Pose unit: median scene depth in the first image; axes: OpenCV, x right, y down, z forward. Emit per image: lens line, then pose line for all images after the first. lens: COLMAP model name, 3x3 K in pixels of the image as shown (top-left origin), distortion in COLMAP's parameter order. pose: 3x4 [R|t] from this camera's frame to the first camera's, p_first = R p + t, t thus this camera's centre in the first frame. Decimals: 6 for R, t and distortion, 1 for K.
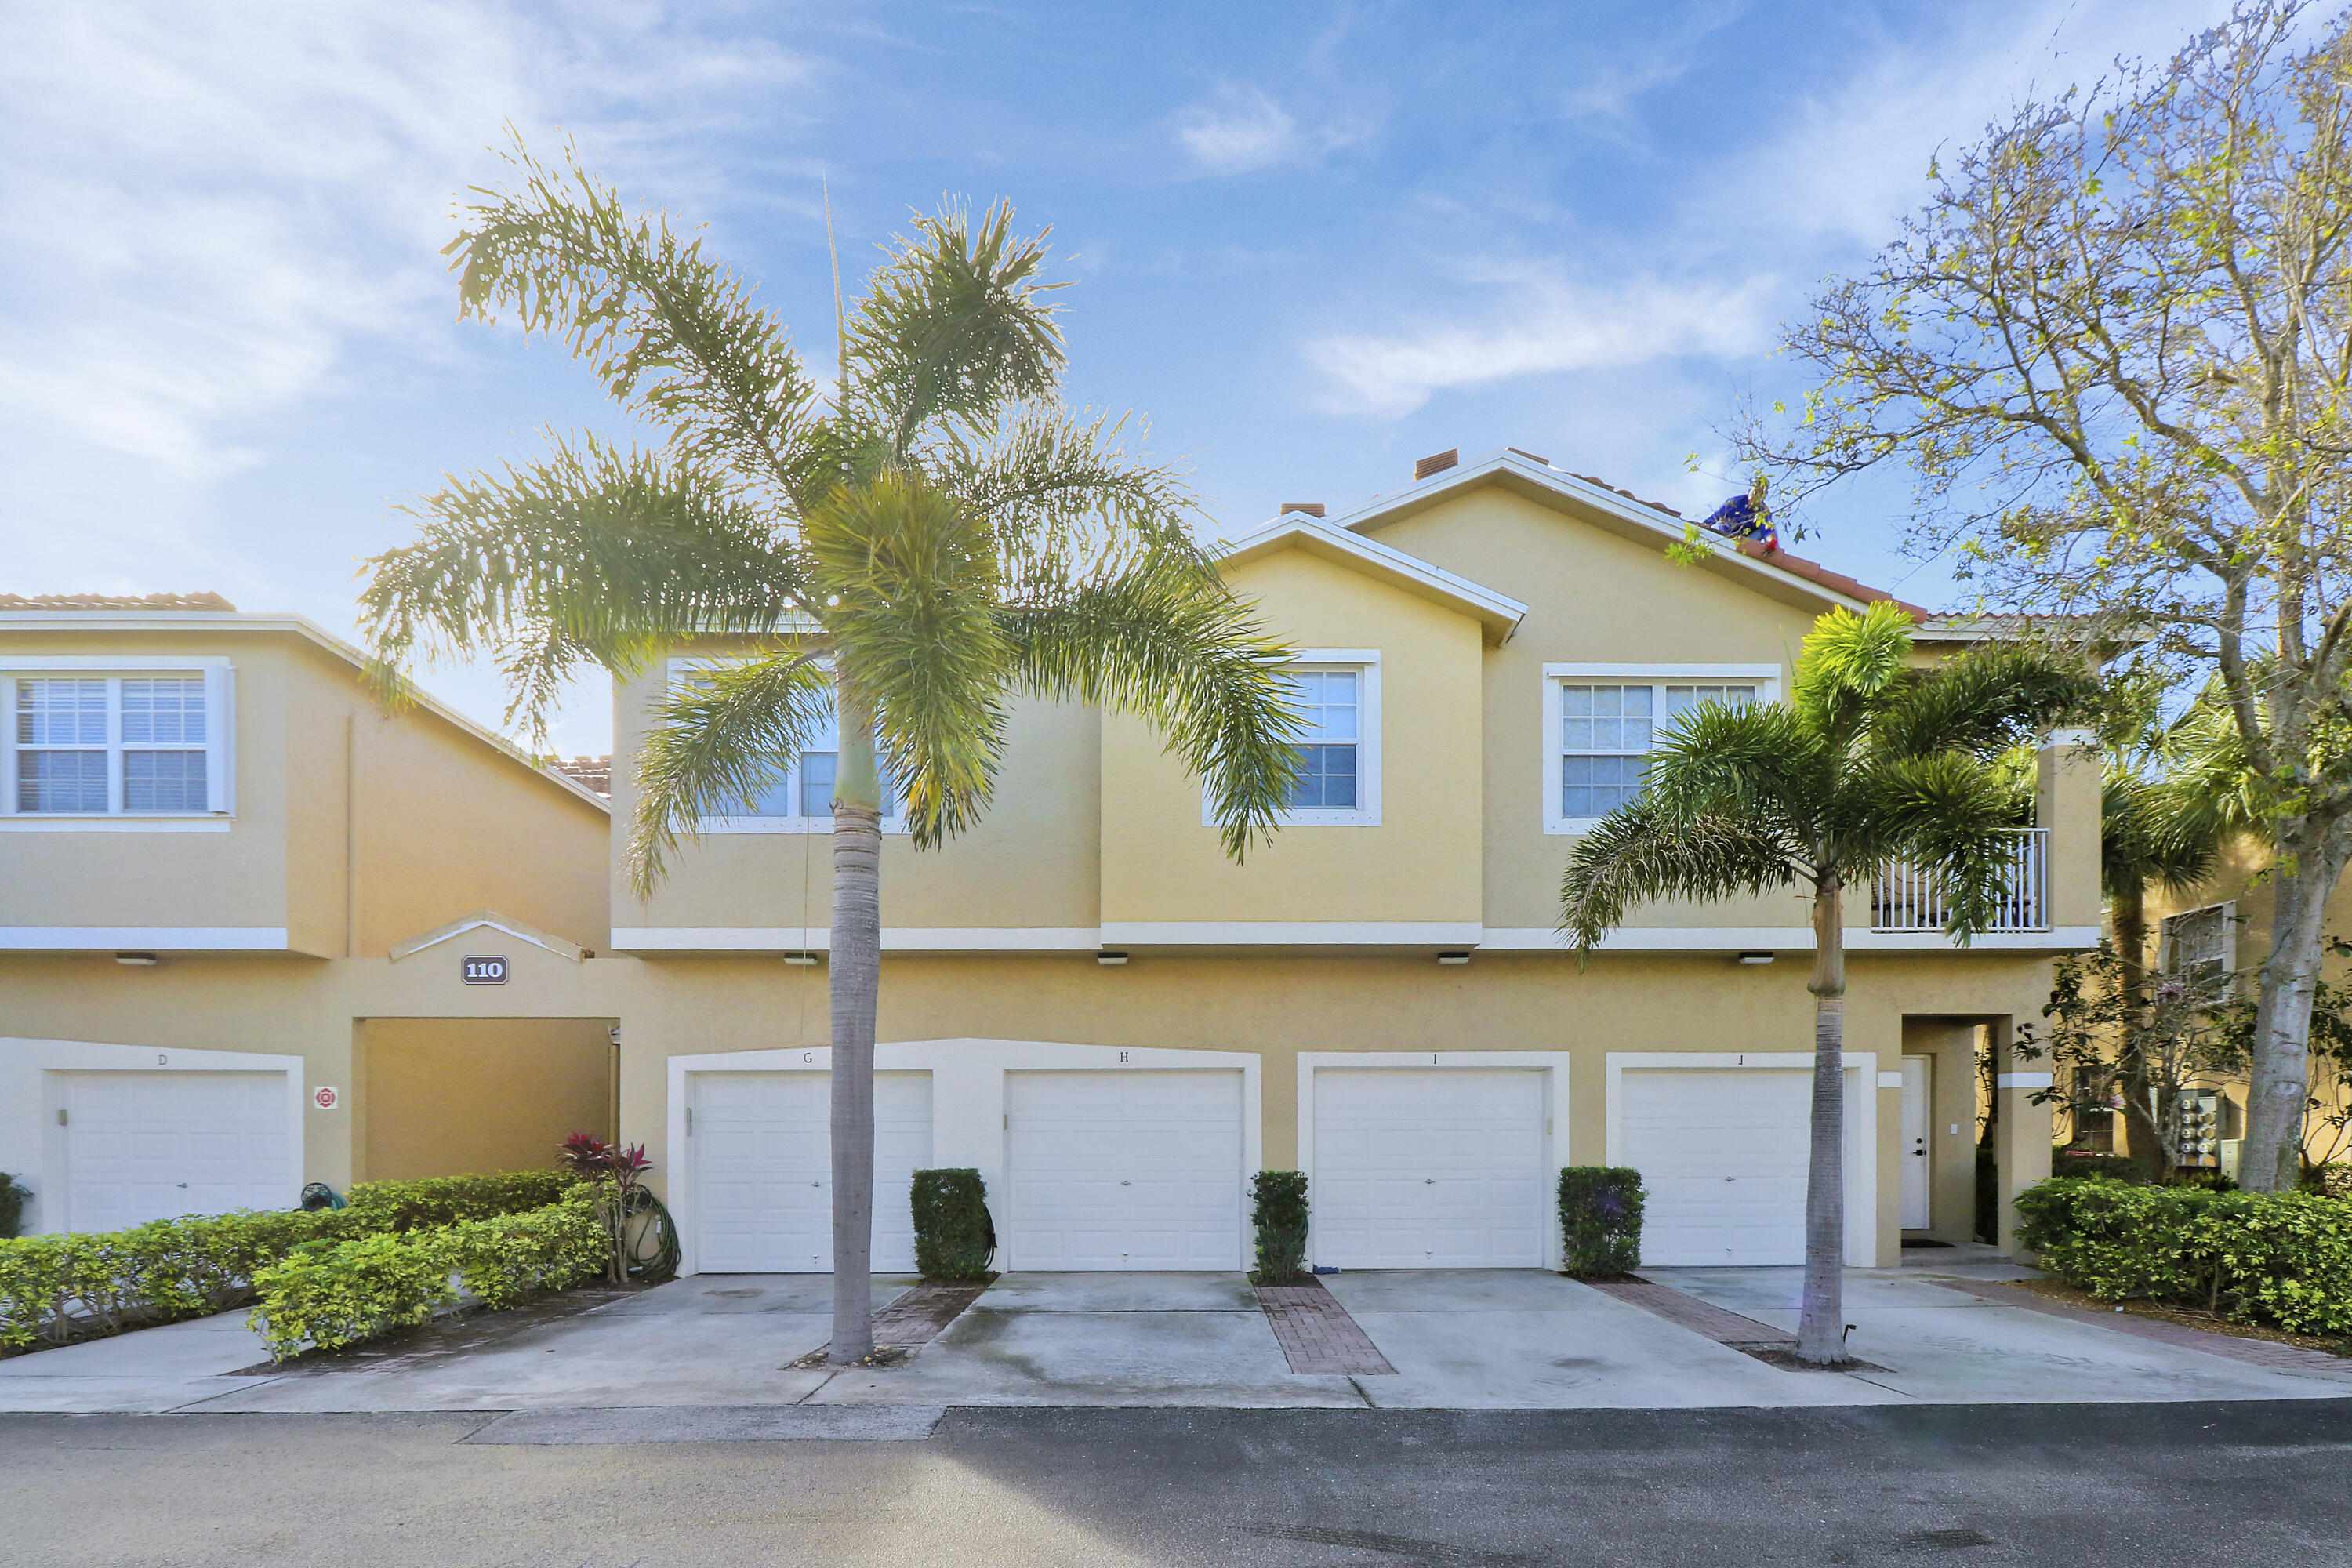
lens RADIAL K [[1100.5, 0, 1185.0], [0, 1100.5, 757.1], [0, 0, 1]] dist [0.000956, -0.000468]
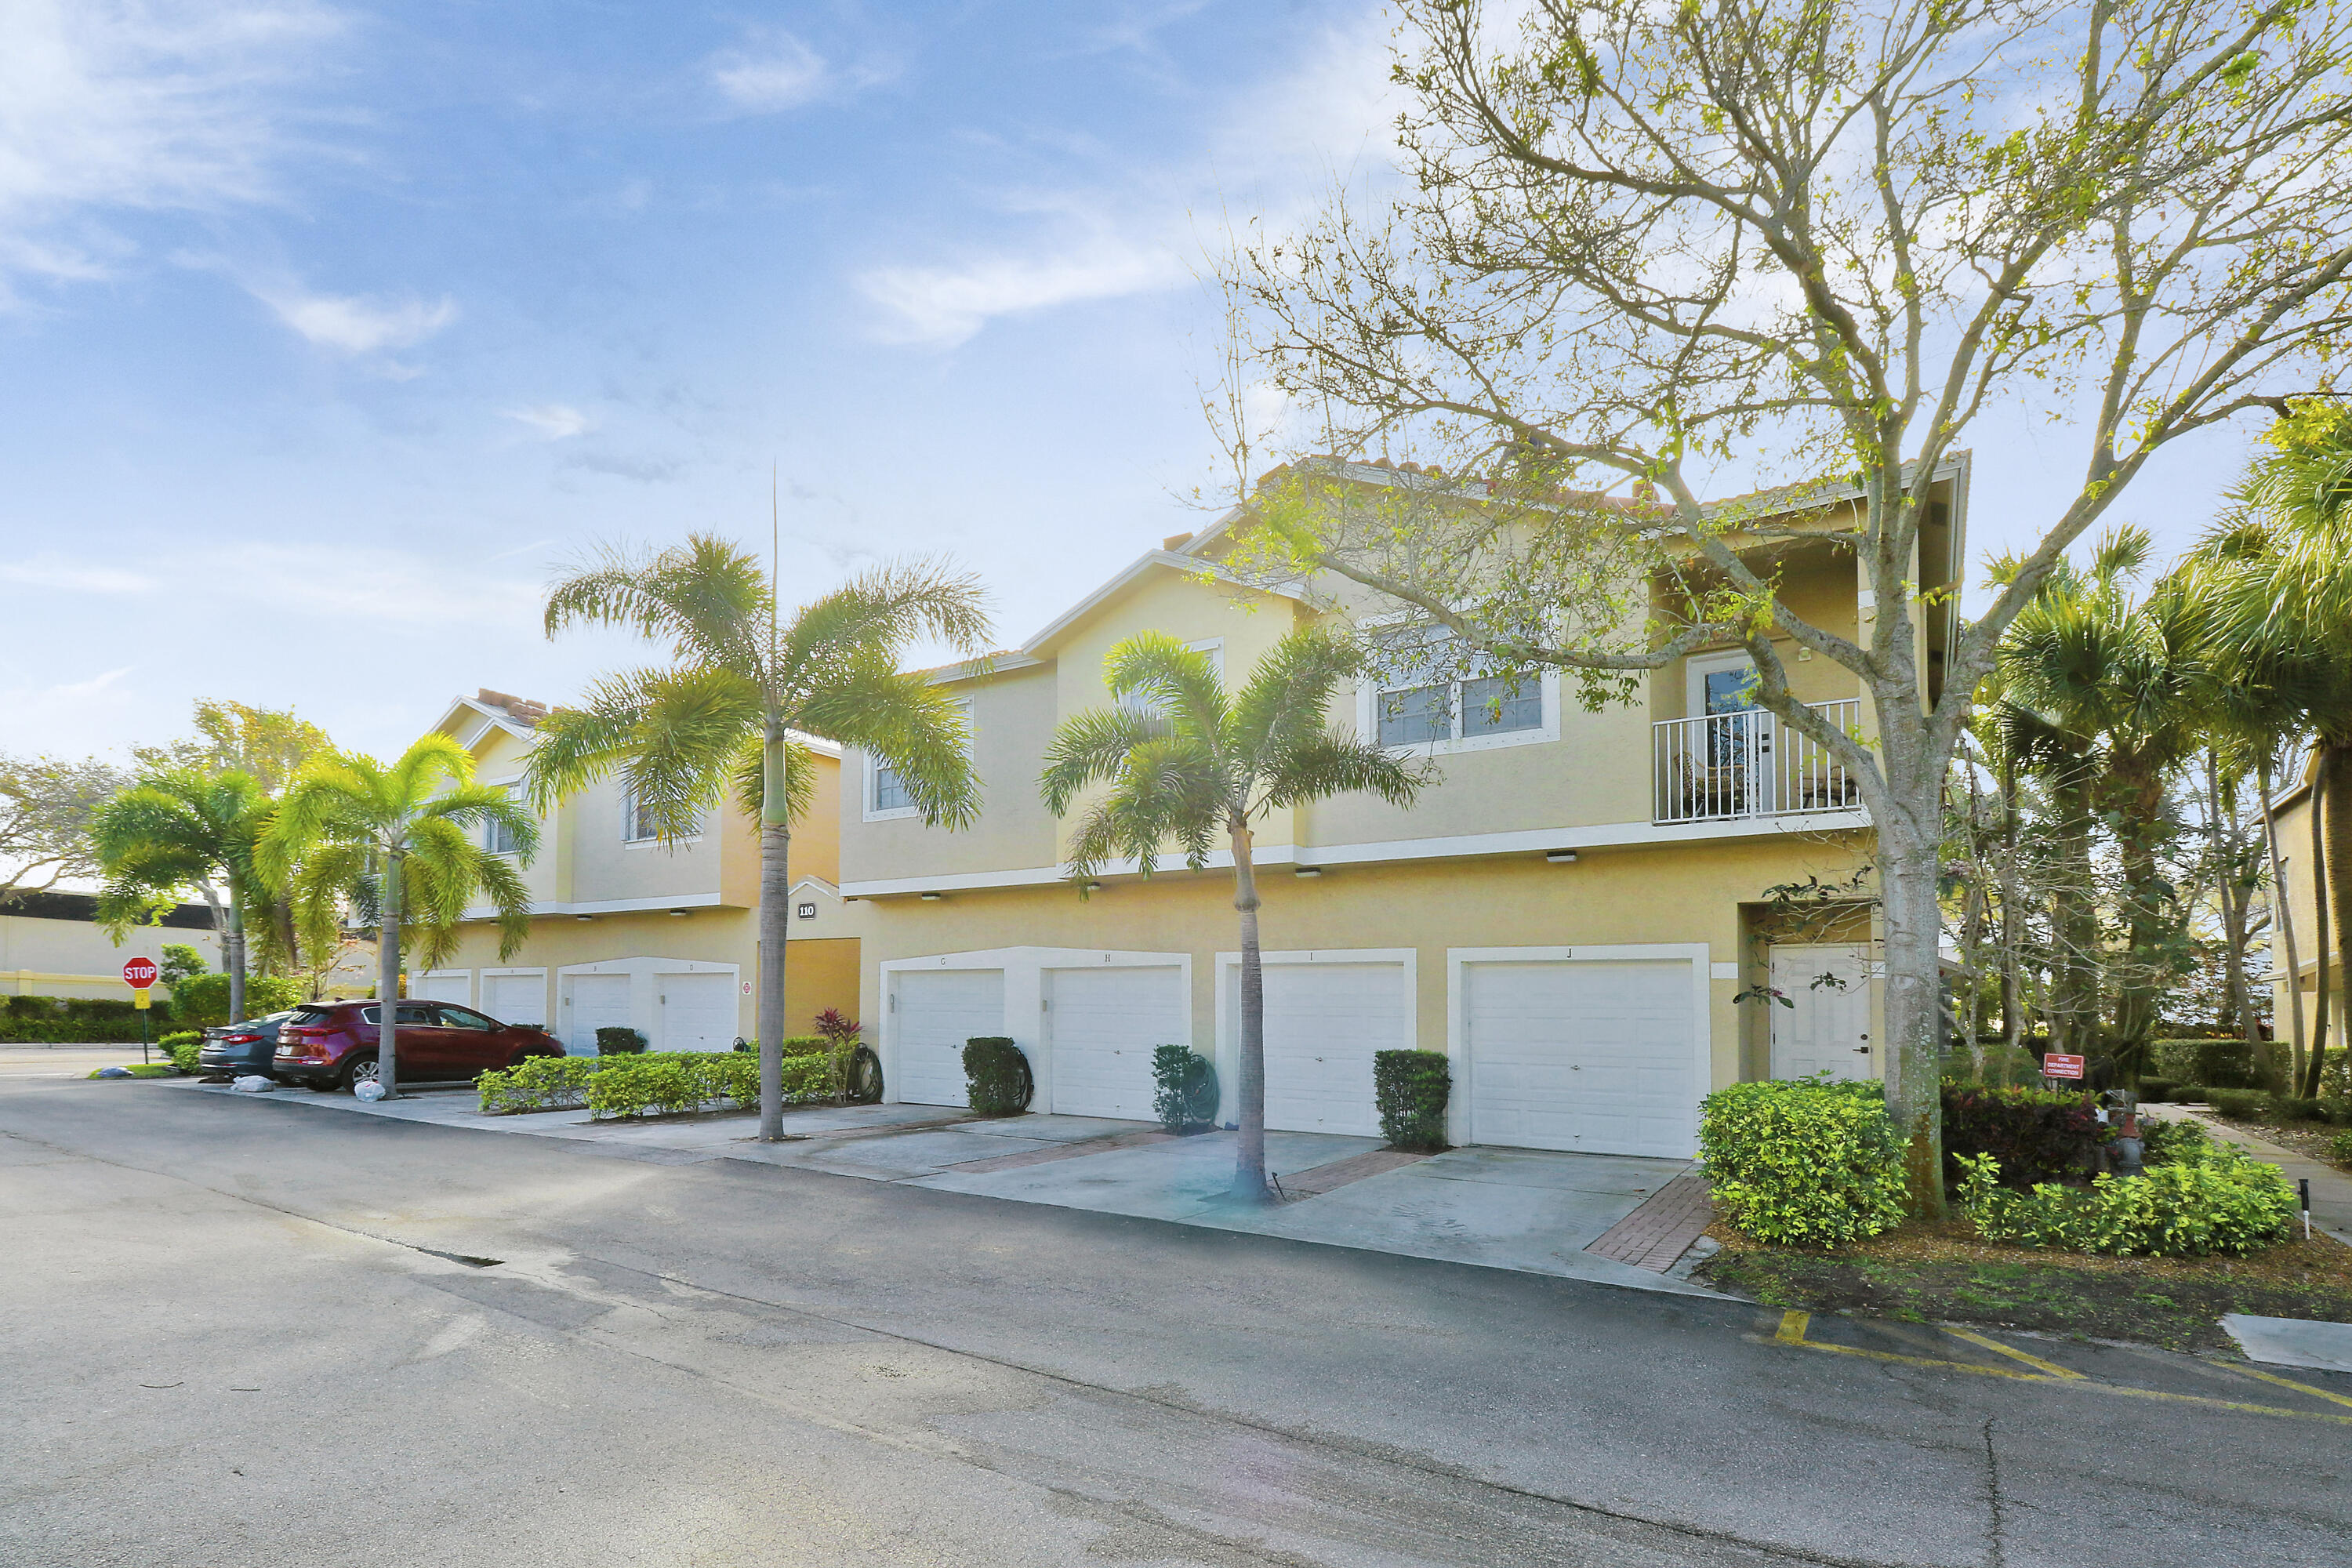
lens RADIAL K [[1100.5, 0, 1185.0], [0, 1100.5, 757.1], [0, 0, 1]] dist [0.000956, -0.000468]
pose [[0.837069, -0.111326, -0.535651, 0.746778], [0.162461, 0.985494, 0.049063, -0.009589], [0.522419, -0.128092, 0.843013, -0.013648]]
